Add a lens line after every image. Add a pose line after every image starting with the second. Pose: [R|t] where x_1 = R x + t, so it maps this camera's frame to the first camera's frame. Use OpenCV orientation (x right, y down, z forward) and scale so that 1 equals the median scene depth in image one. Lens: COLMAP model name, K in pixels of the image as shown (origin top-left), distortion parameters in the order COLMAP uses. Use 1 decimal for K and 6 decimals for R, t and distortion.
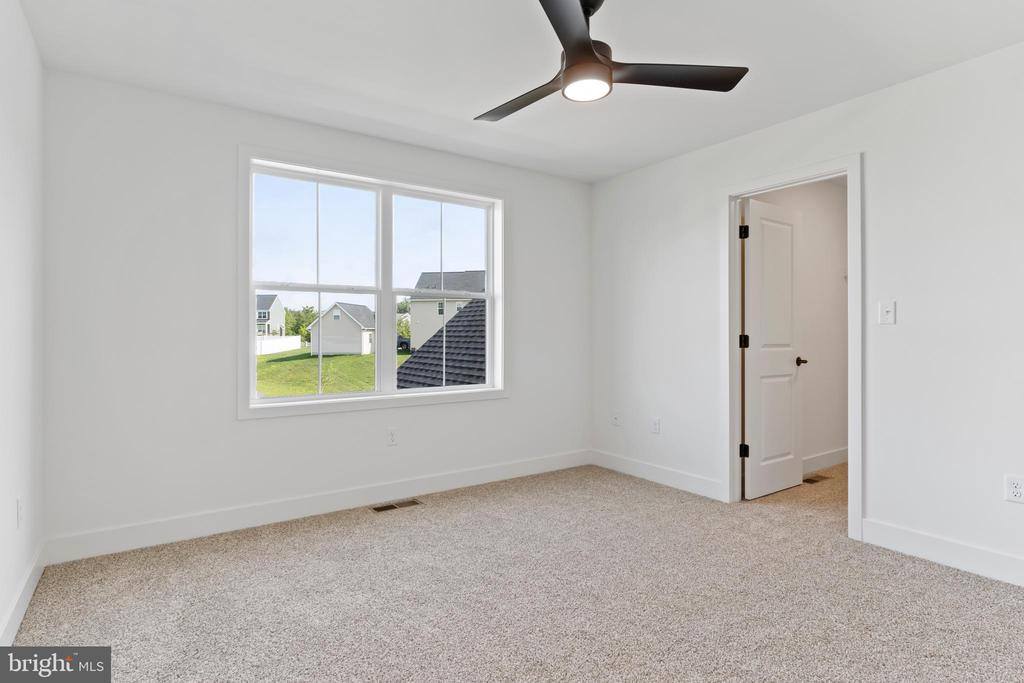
lens RADIAL K [[534.5, 0, 512.0], [0, 534.5, 341.5], [0, 0, 1]] dist [-0.000246, 0.000118]
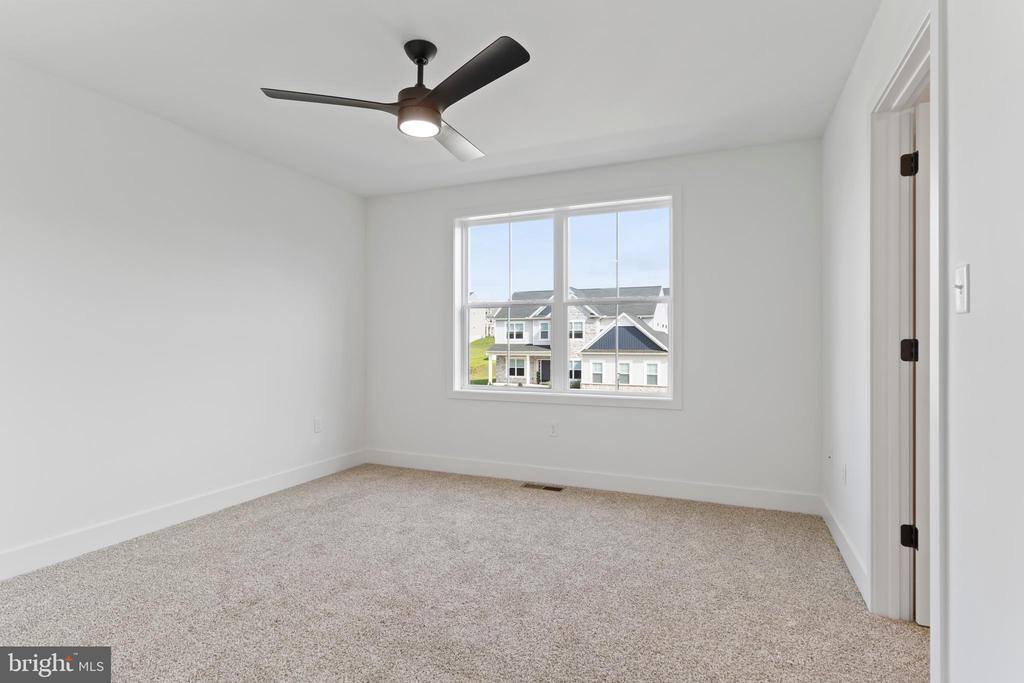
lens RADIAL K [[525.1, 0, 505.3], [0, 525.1, 348.4], [0, 0, 1]] dist [-0.000369, 0.000345]
pose [[0.525562, 0.009809, -0.850699, 0.691705], [-0.013053, 0.999909, 0.003465, 0.001705], [0.850655, 0.009283, 0.525642, 0.316565]]
